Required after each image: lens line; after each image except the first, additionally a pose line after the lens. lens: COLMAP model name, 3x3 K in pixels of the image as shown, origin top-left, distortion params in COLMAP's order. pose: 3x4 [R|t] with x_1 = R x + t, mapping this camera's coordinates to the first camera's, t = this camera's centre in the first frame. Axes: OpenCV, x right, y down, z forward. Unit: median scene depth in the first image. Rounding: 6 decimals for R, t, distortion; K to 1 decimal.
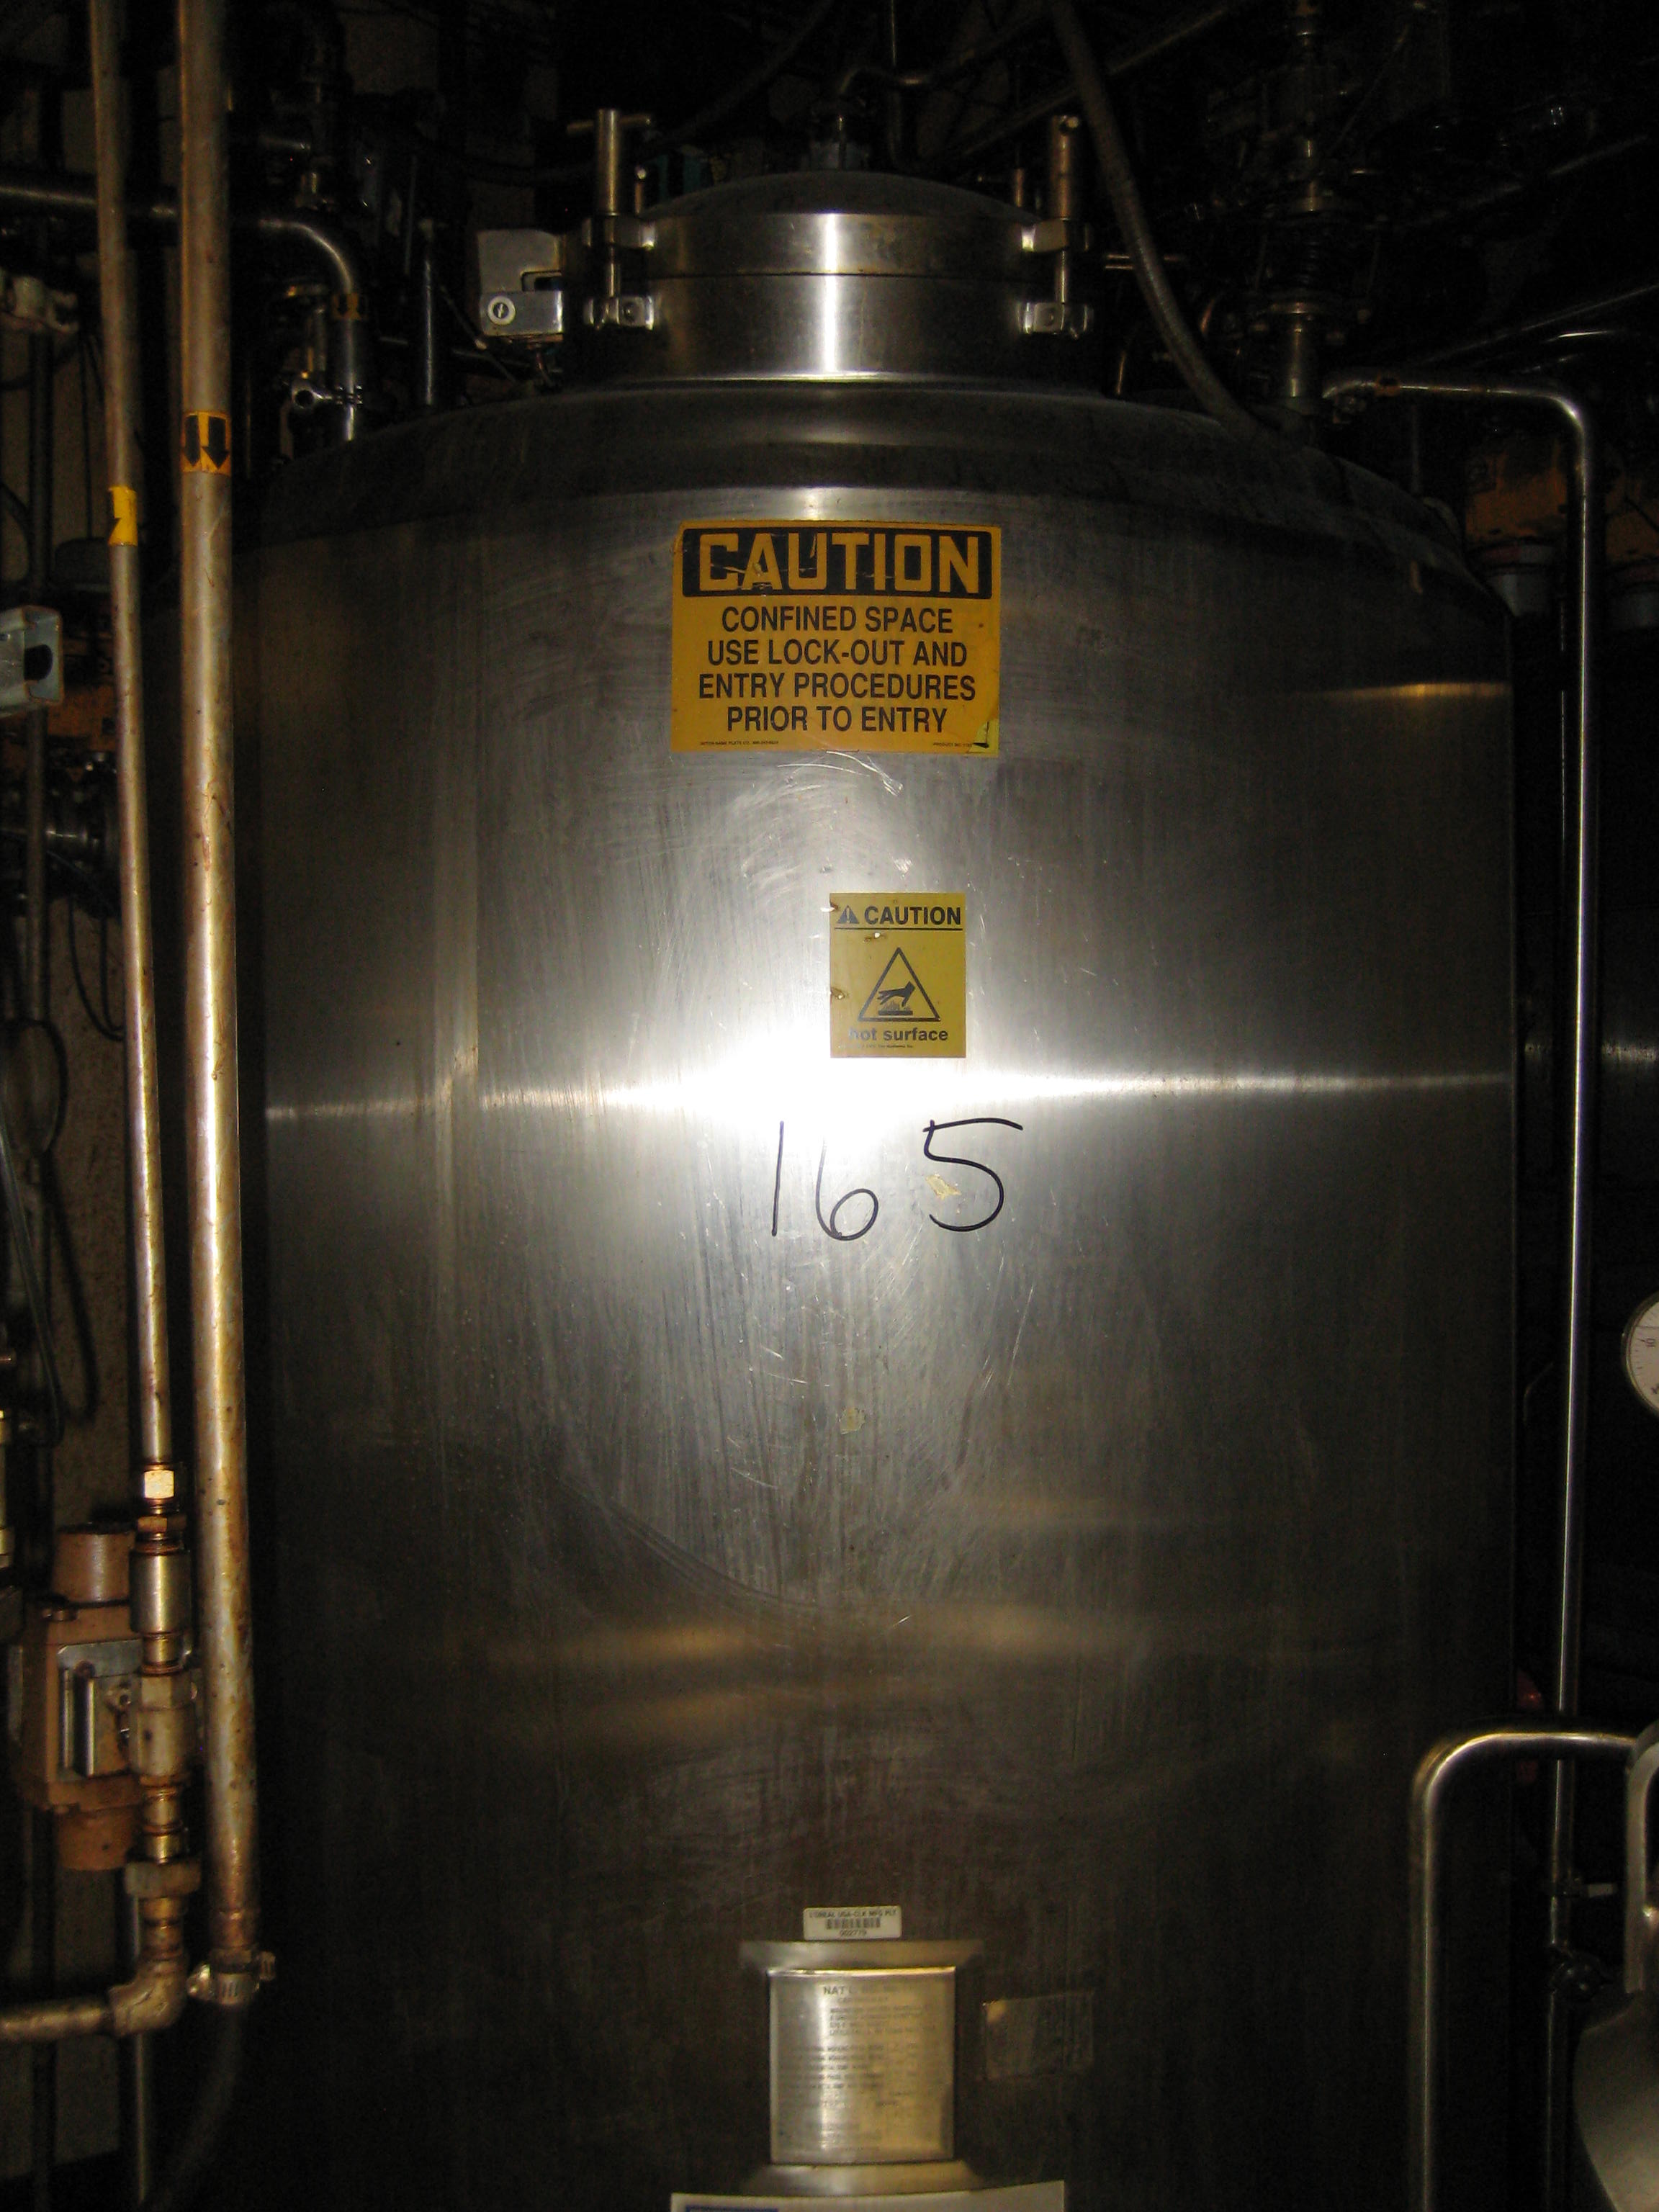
lens RADIAL K [[2230.3, 0, 858.5], [0, 2230.3, 1110.1], [0, 0, 1]] dist [-0.161121, 0.196267]
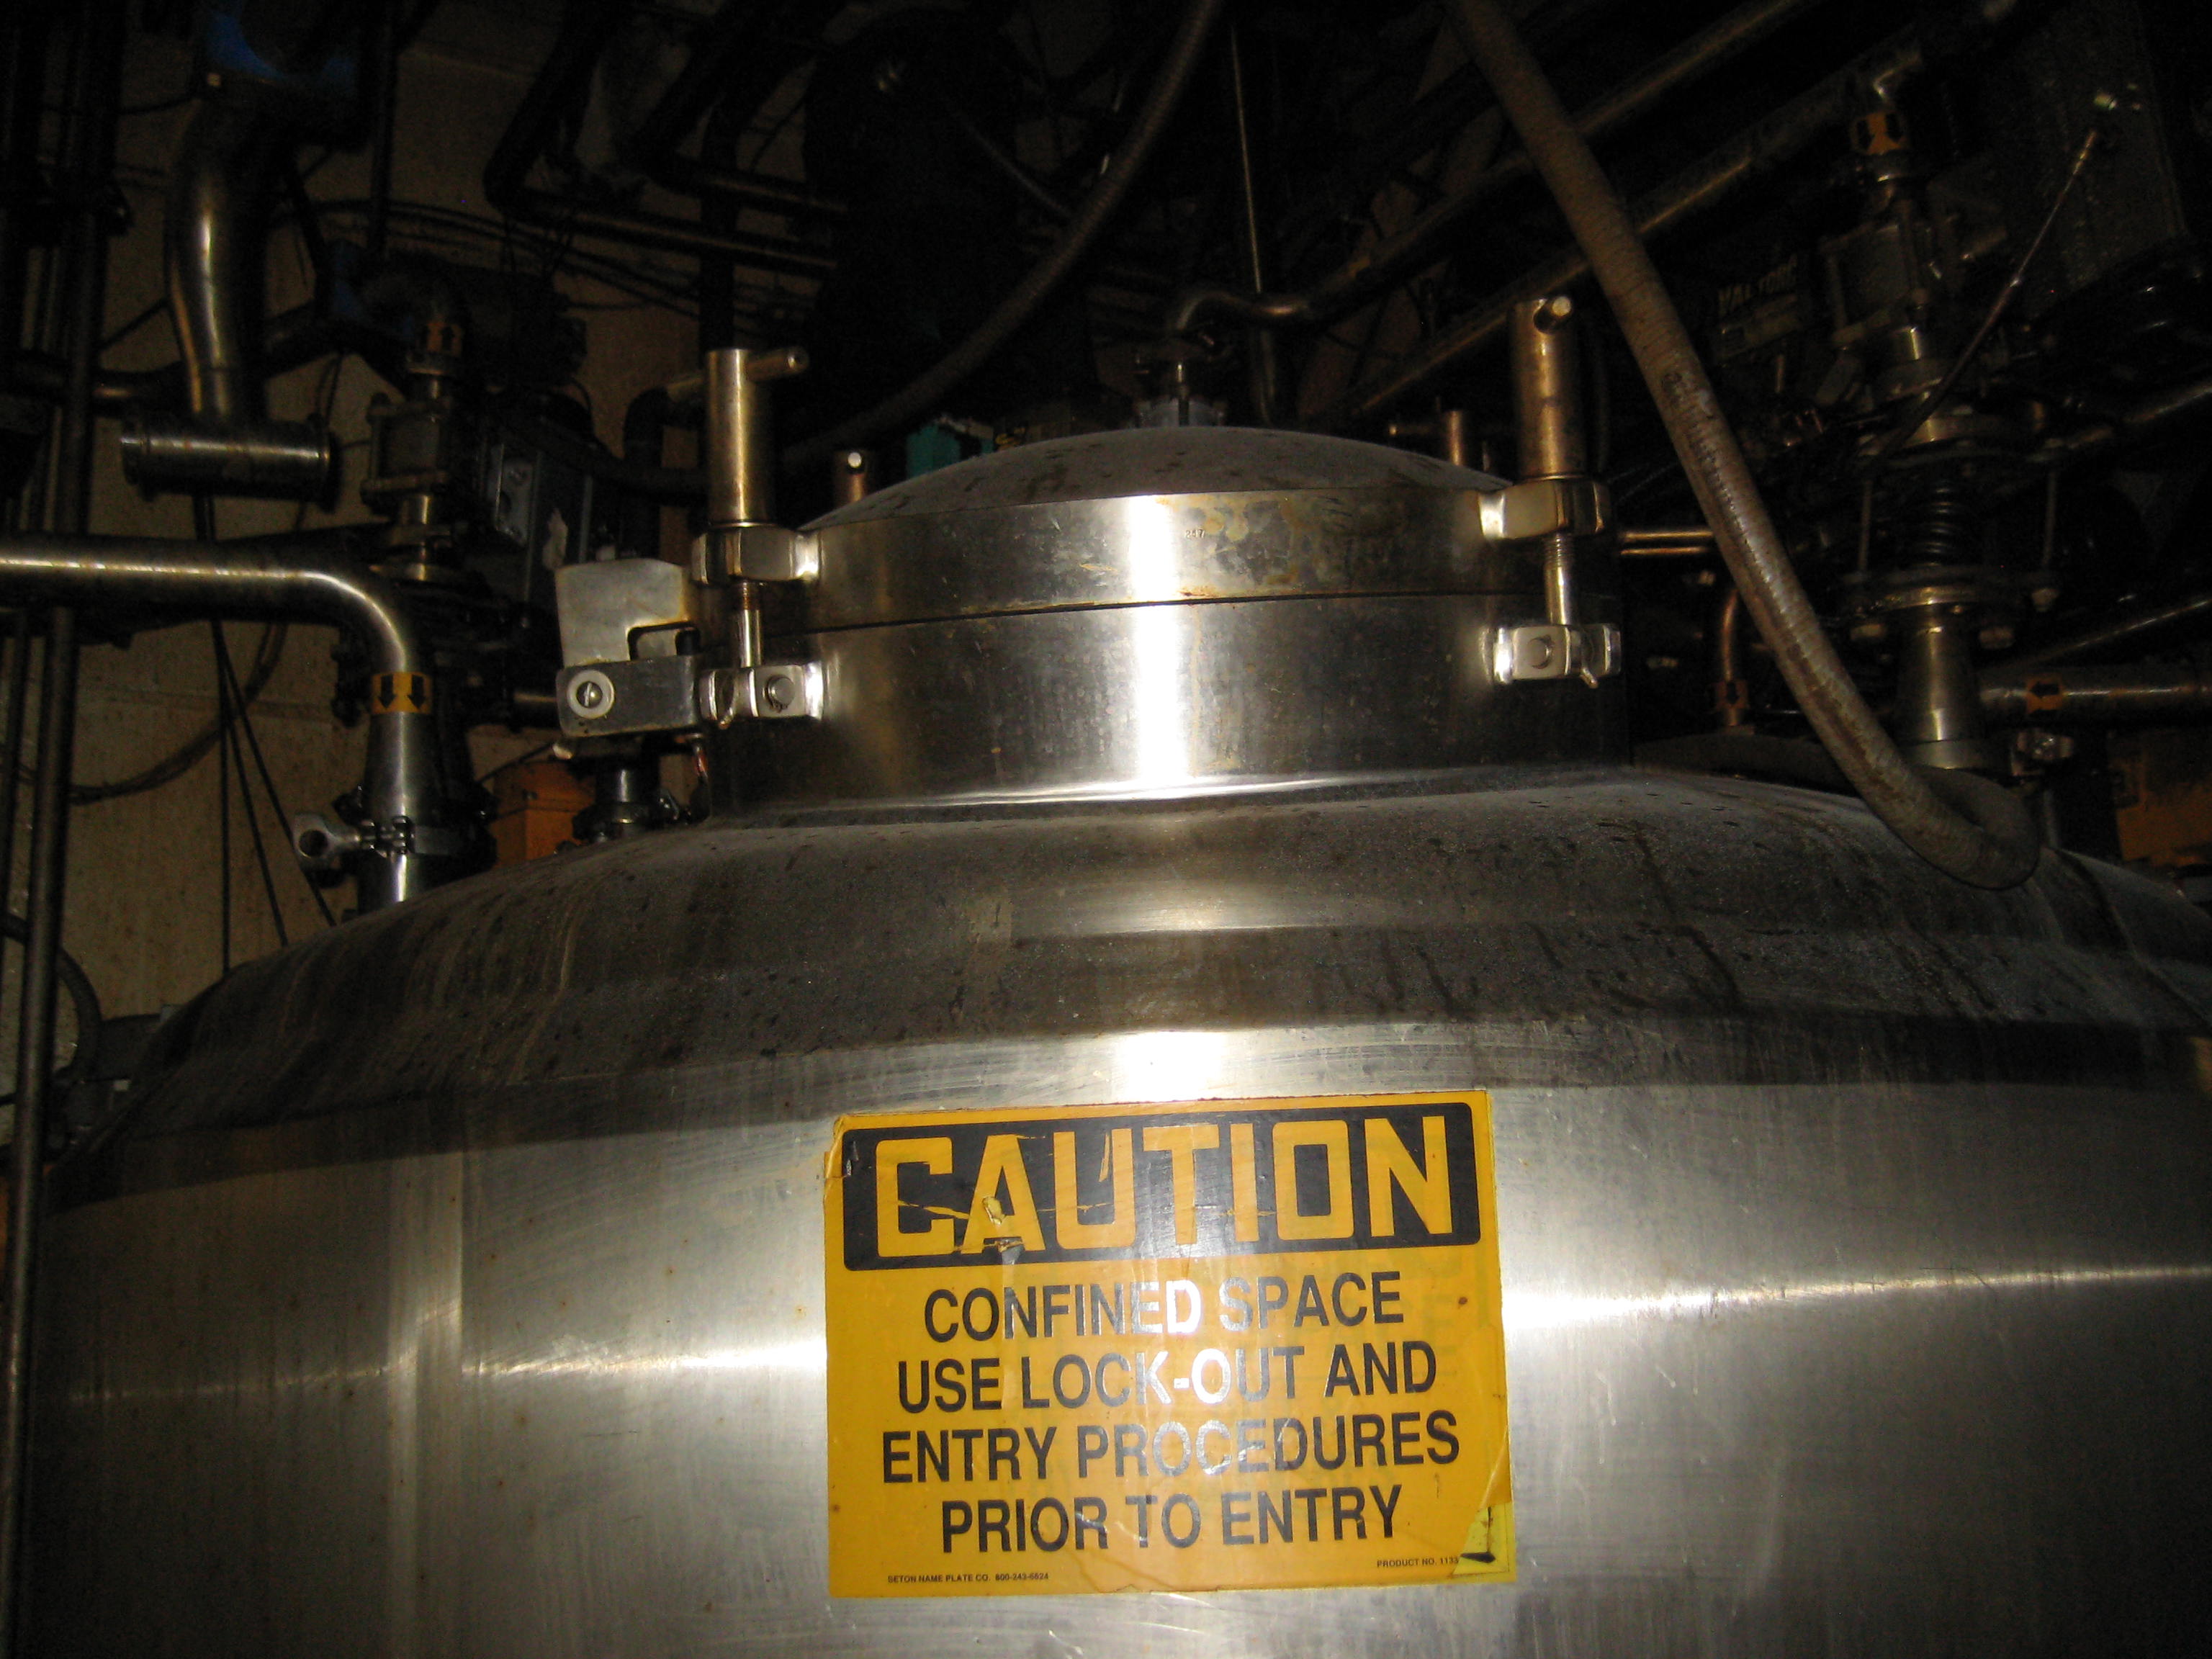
lens RADIAL K [[2230.3, 0, 1106.0], [0, 2230.3, 829.5], [0, 0, 1]] dist [-0.161121, 0.196267]
pose [[0.994890, -0.058714, -0.082137, 0.023713], [0.036788, 0.968405, -0.246653, -0.201891], [0.094024, 0.242371, 0.965617, 0.504304]]
